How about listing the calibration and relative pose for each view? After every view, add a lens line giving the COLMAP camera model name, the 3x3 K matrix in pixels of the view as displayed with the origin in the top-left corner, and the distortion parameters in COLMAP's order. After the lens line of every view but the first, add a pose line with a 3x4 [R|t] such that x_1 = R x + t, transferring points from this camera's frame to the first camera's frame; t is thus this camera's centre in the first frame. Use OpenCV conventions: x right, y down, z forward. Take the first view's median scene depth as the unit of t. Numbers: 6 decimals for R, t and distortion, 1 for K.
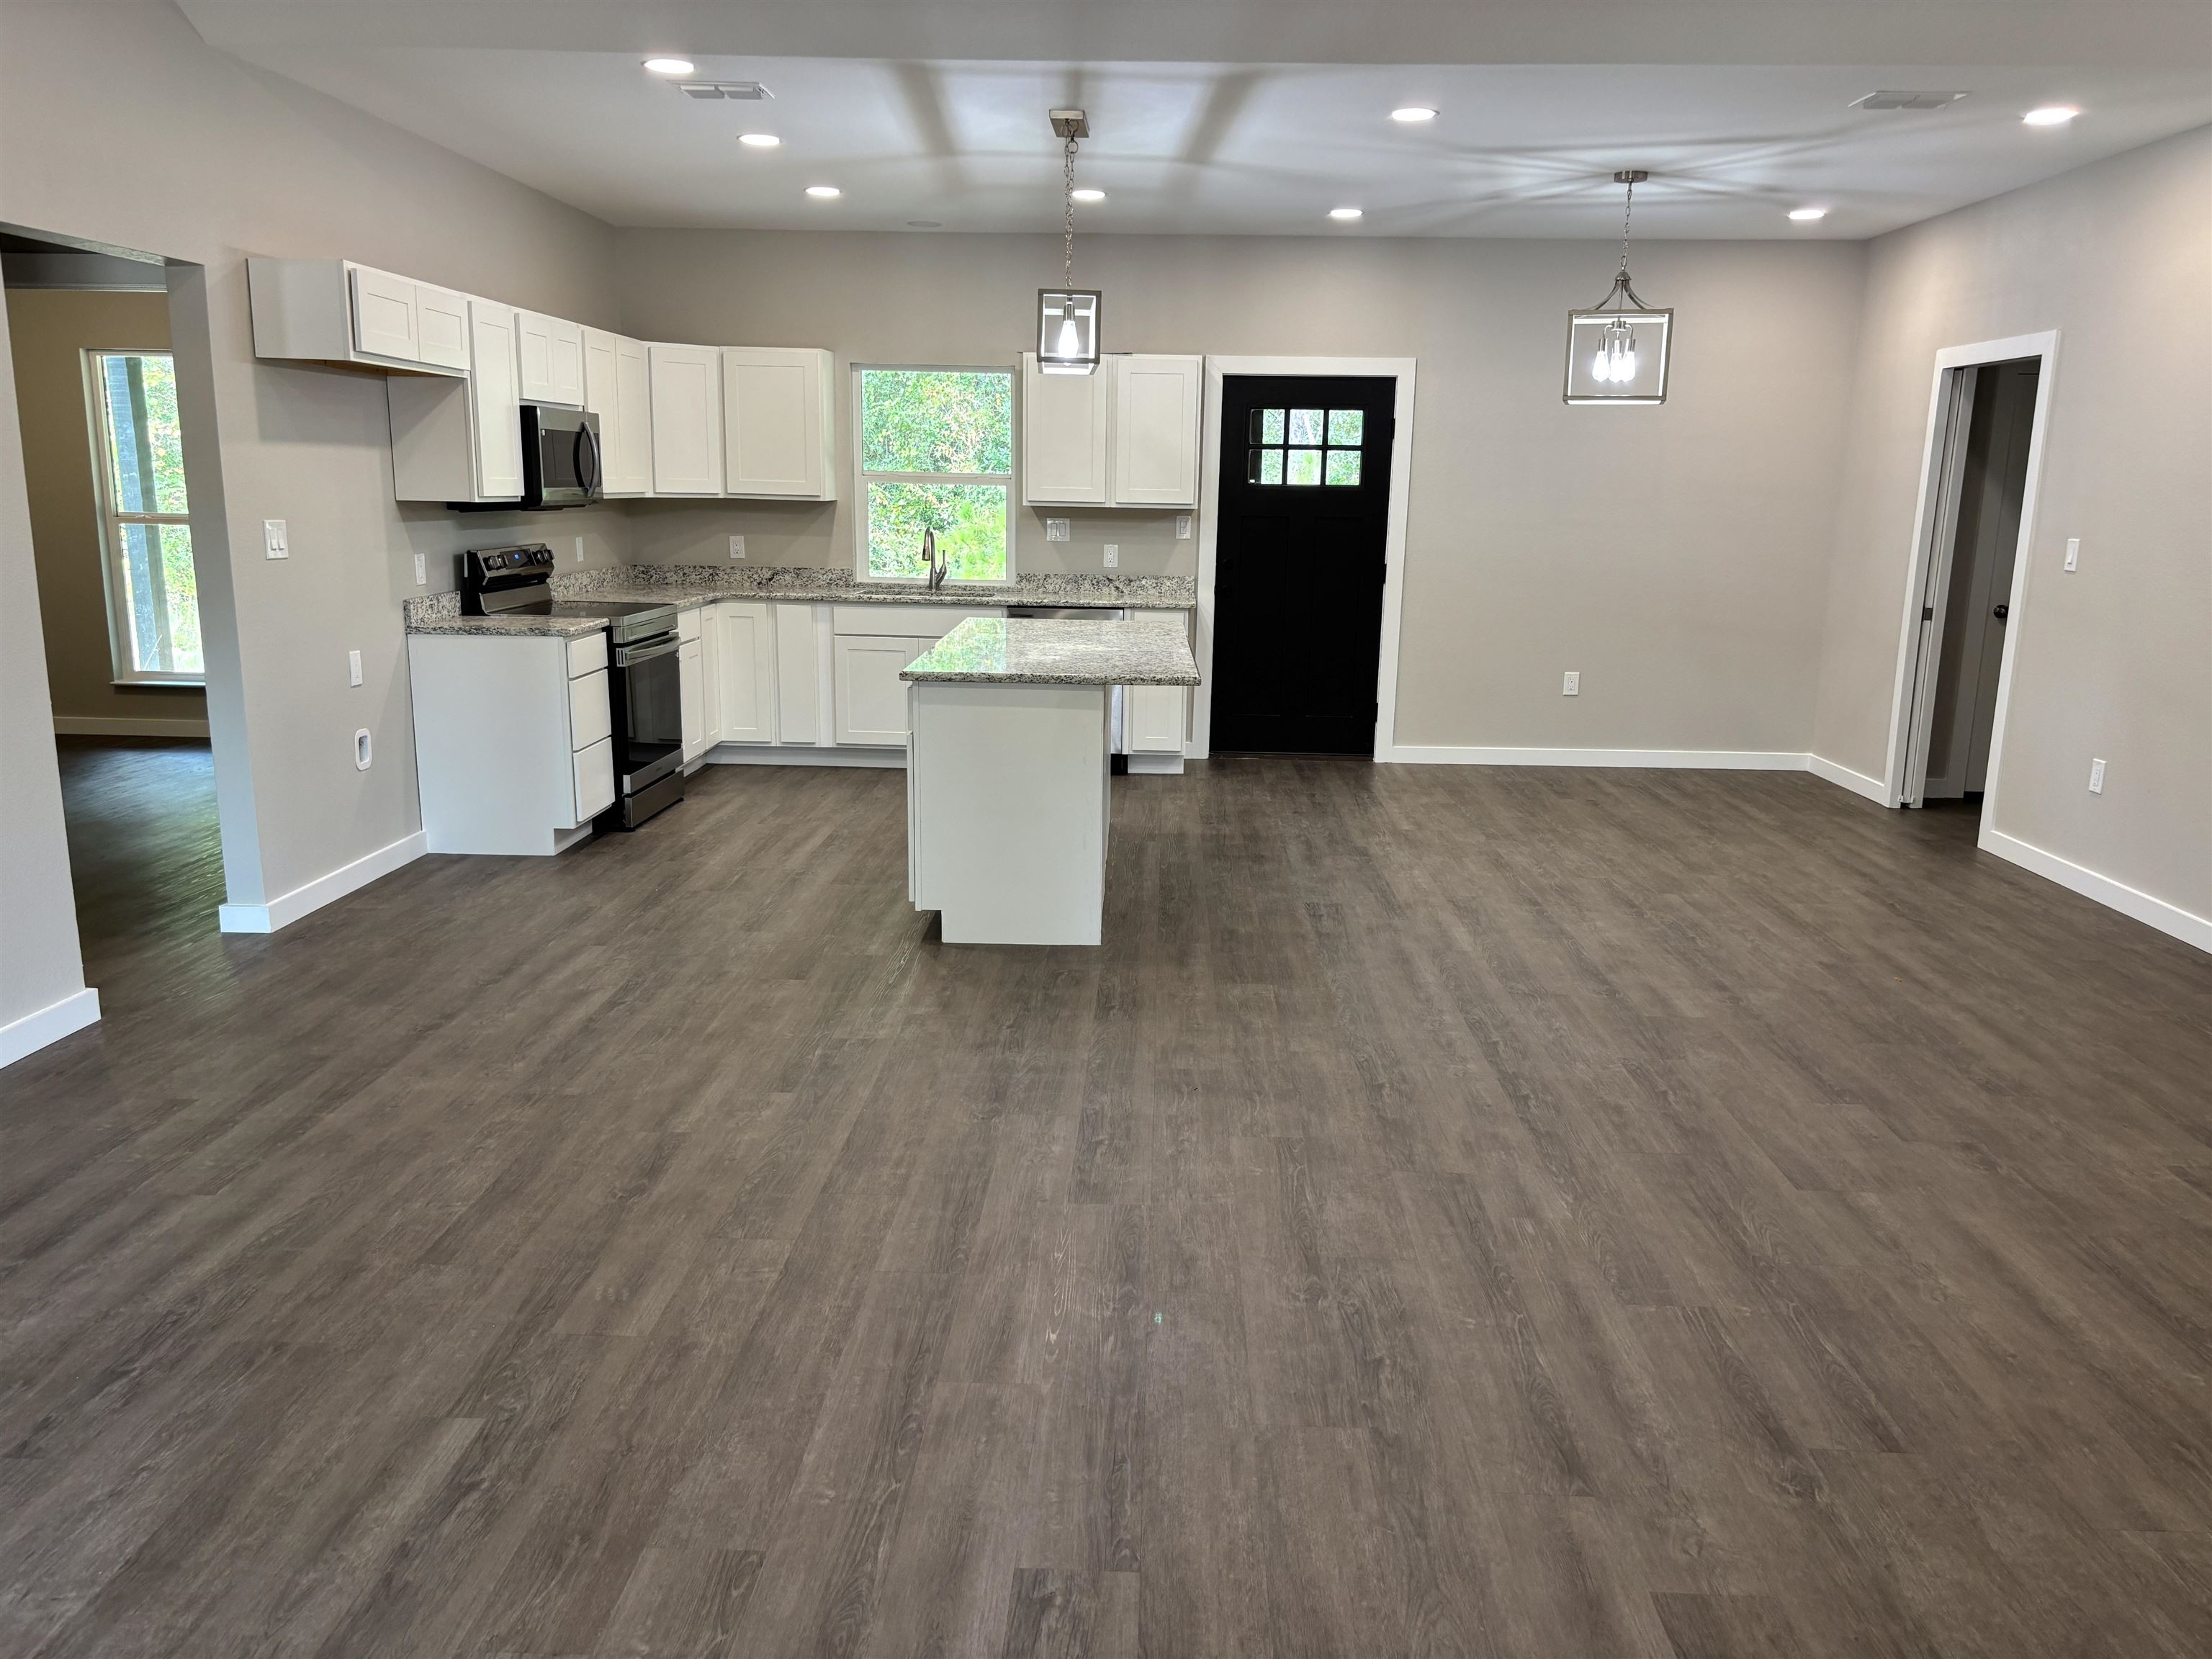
lens RADIAL K [[1674.0, 0, 1115.1], [0, 1674.0, 831.7], [0, 0, 1]] dist [0.046740, -0.045642]
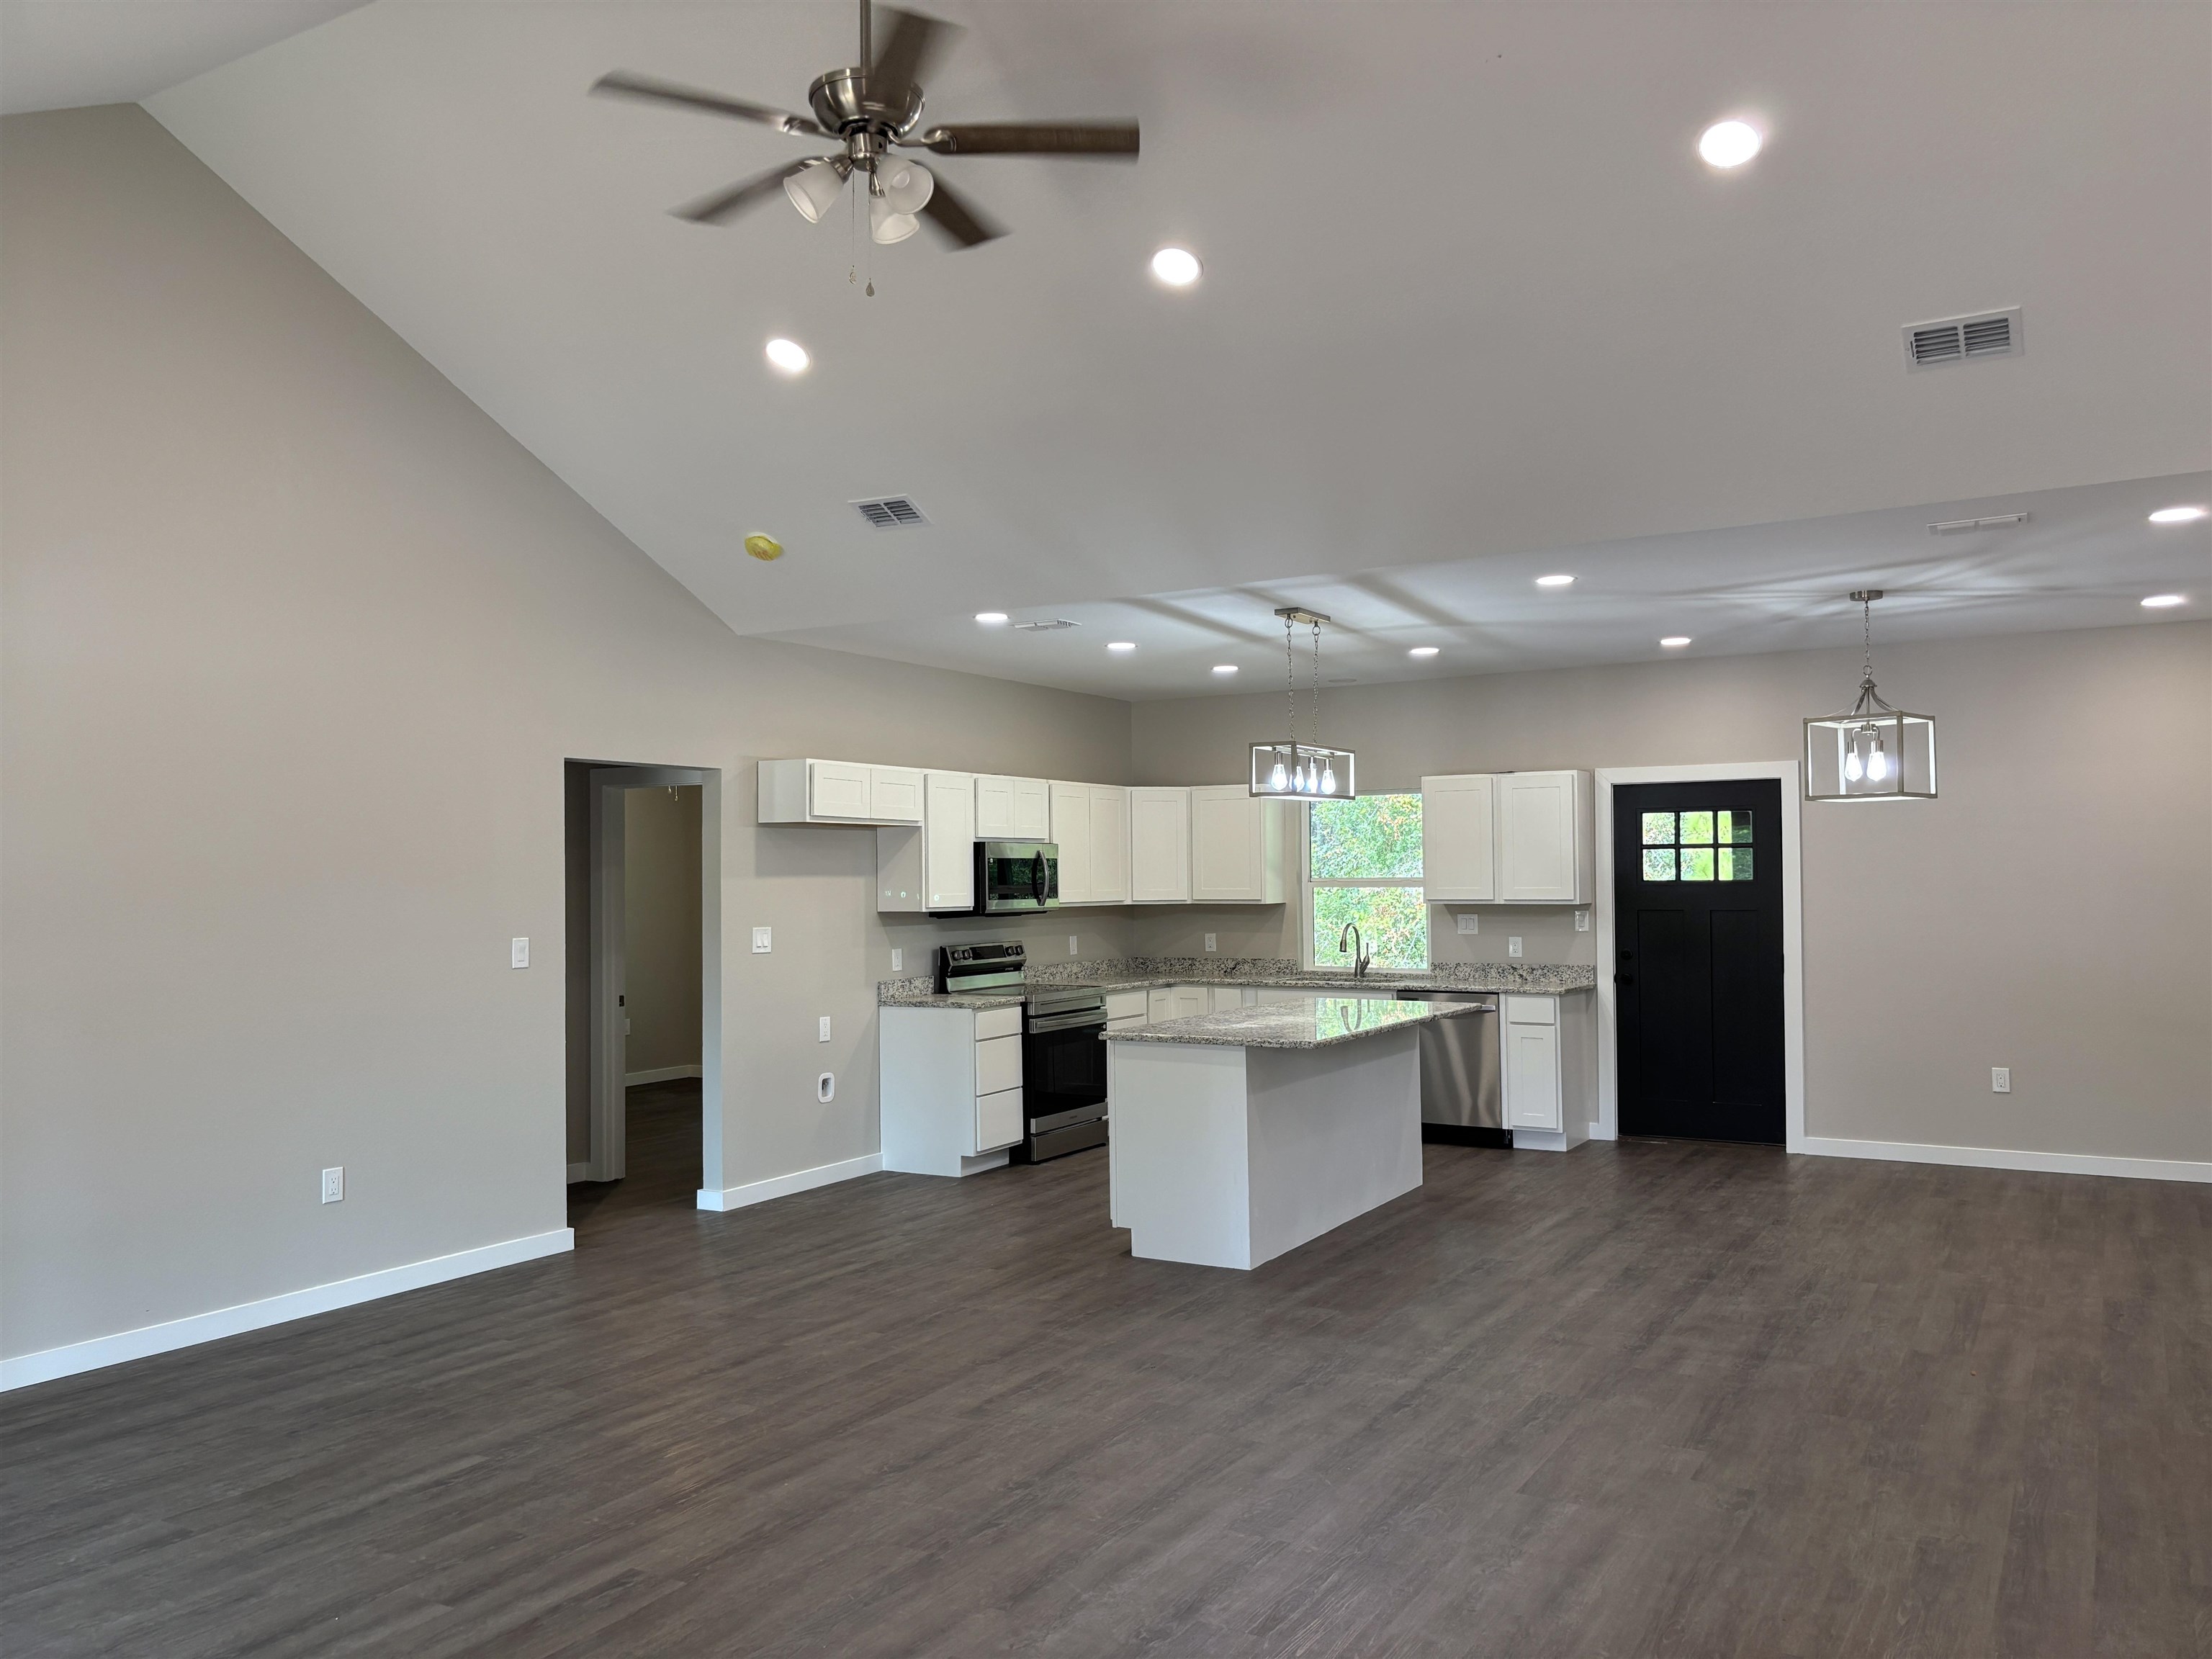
lens RADIAL K [[1674.0, 0, 1111.9], [0, 1674.0, 837.6], [0, 0, 1]] dist [0.046740, -0.045642]
pose [[0.875485, -0.038165, -0.481735, 0.532747], [-0.073958, 0.974551, -0.211616, 0.031258], [0.477552, 0.220895, 0.850382, -0.139372]]
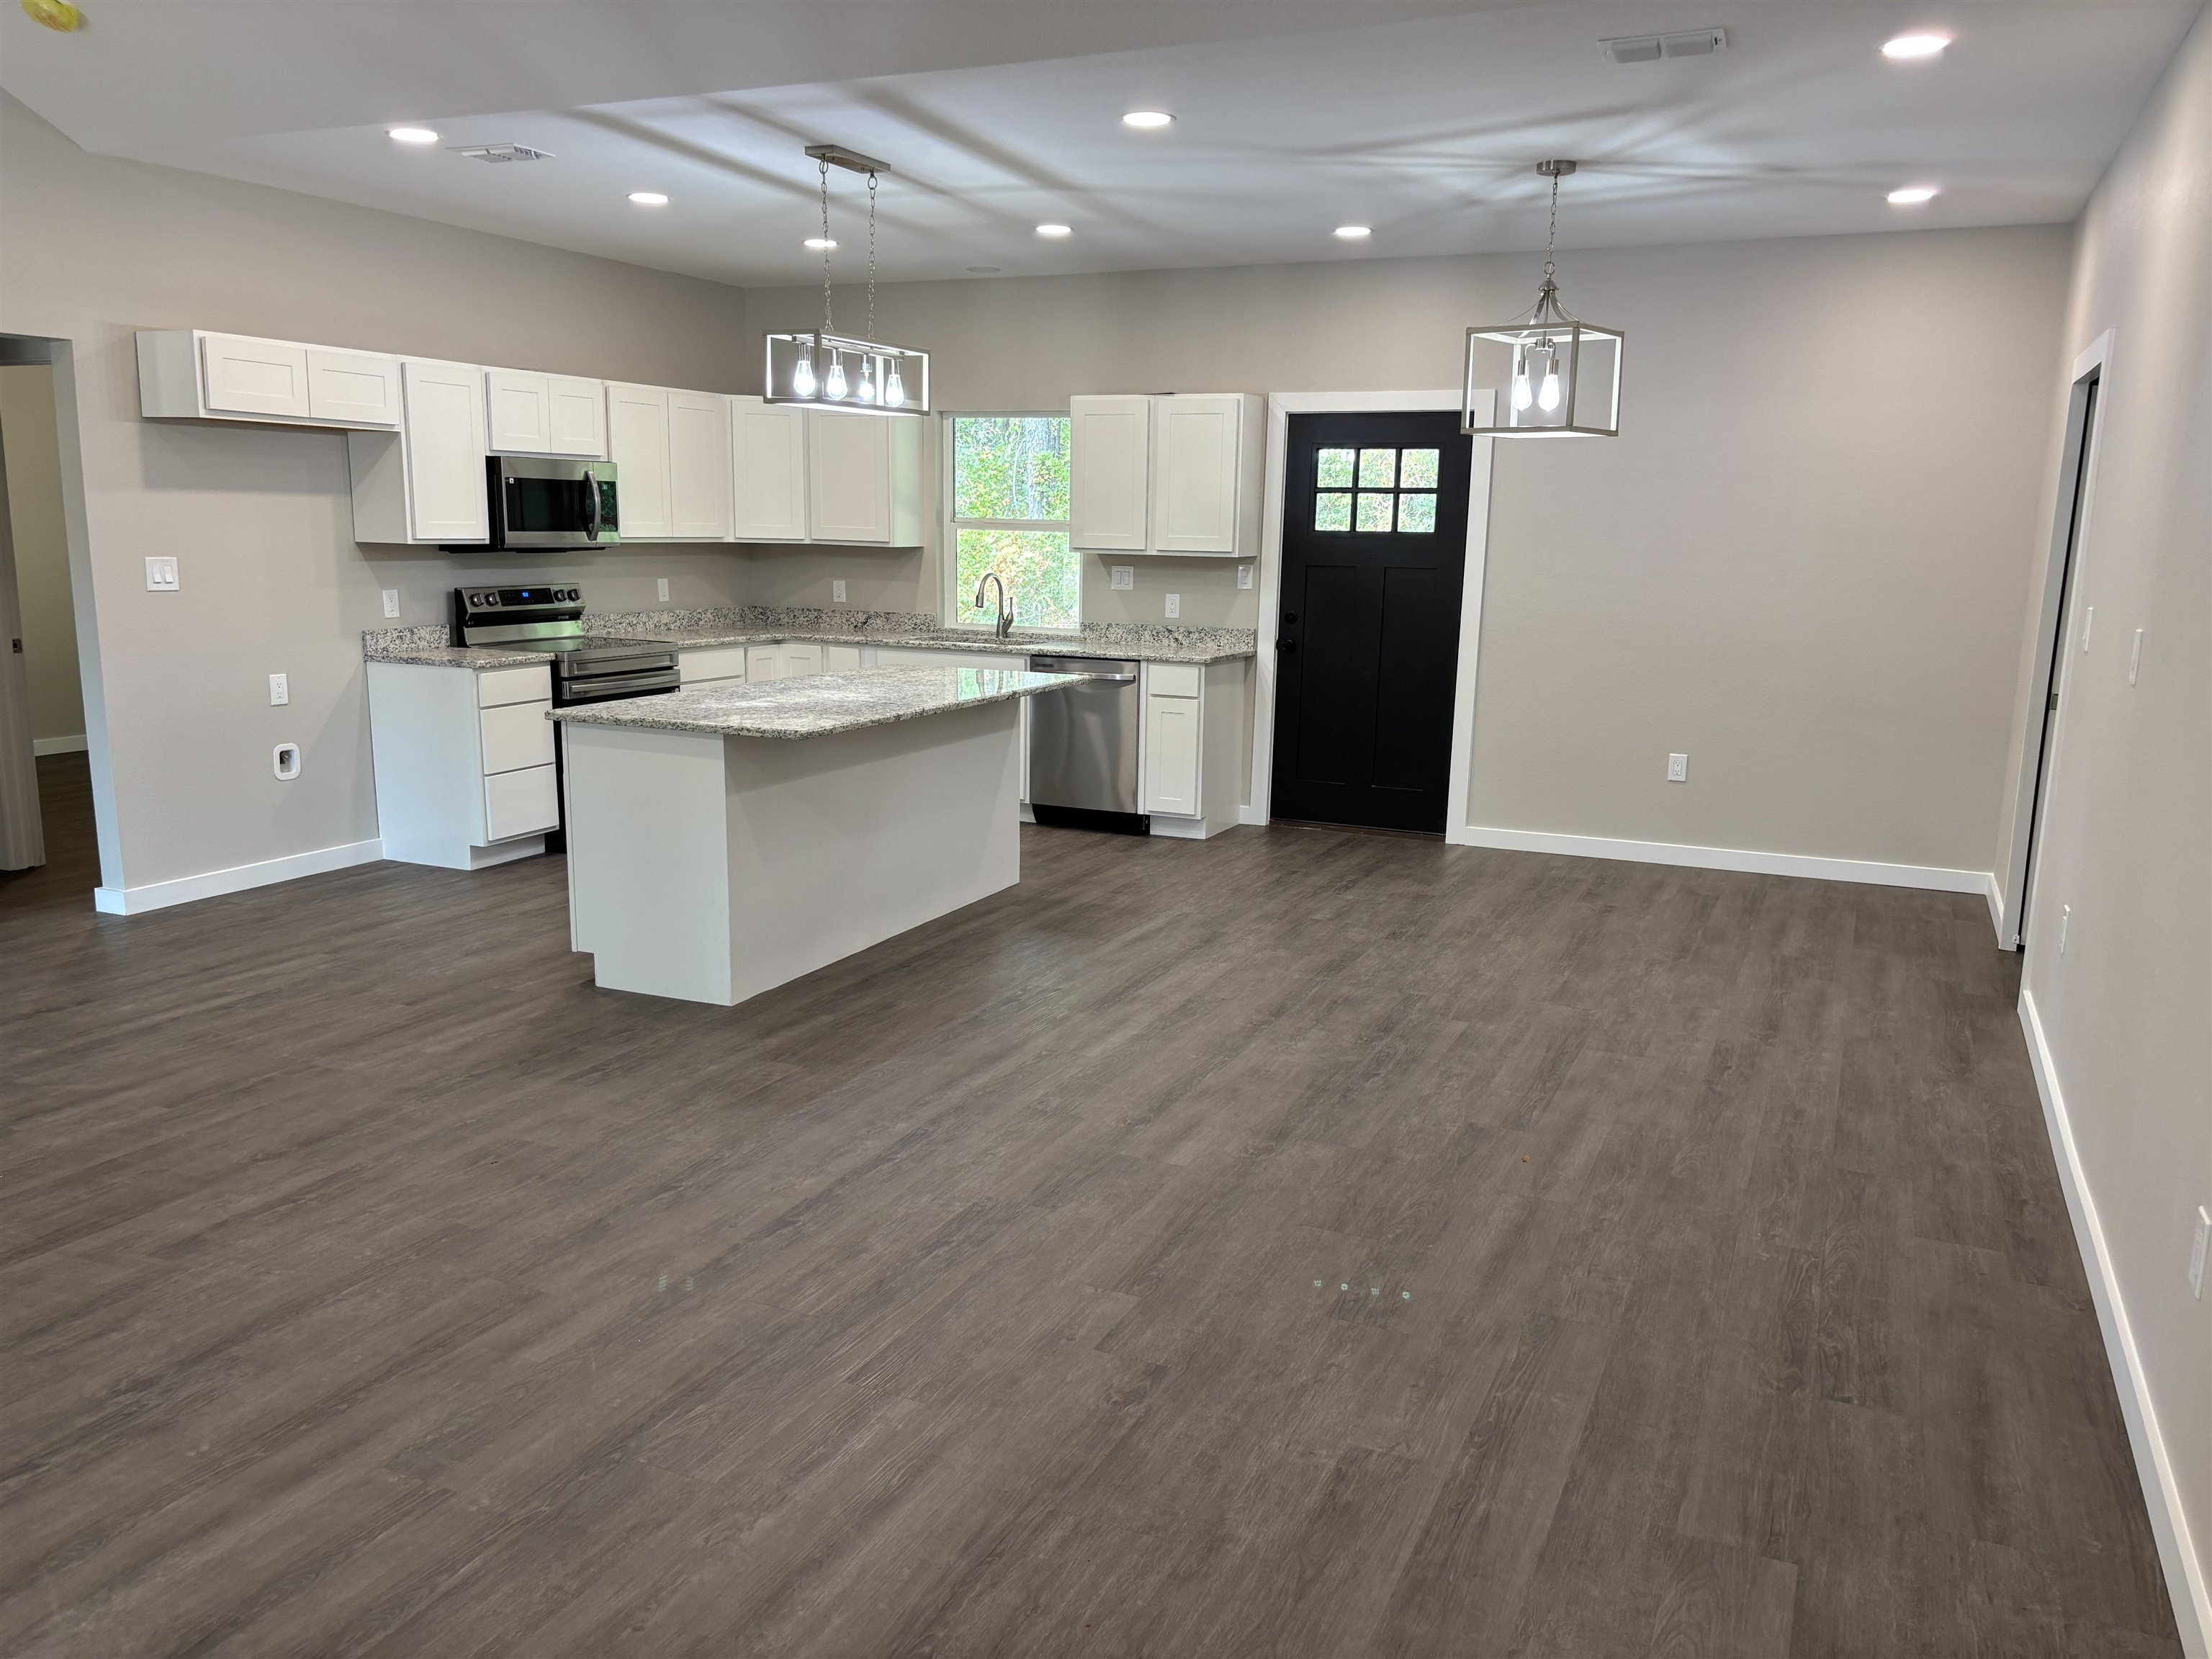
lens RADIAL K [[1674.0, 0, 1110.0], [0, 1674.0, 842.9], [0, 0, 1]] dist [0.046740, -0.045642]
pose [[0.922561, 0.072883, -0.378905, 0.595902], [-0.081277, 0.996672, -0.006182, -0.039757], [0.377193, 0.036499, 0.925415, 0.203862]]
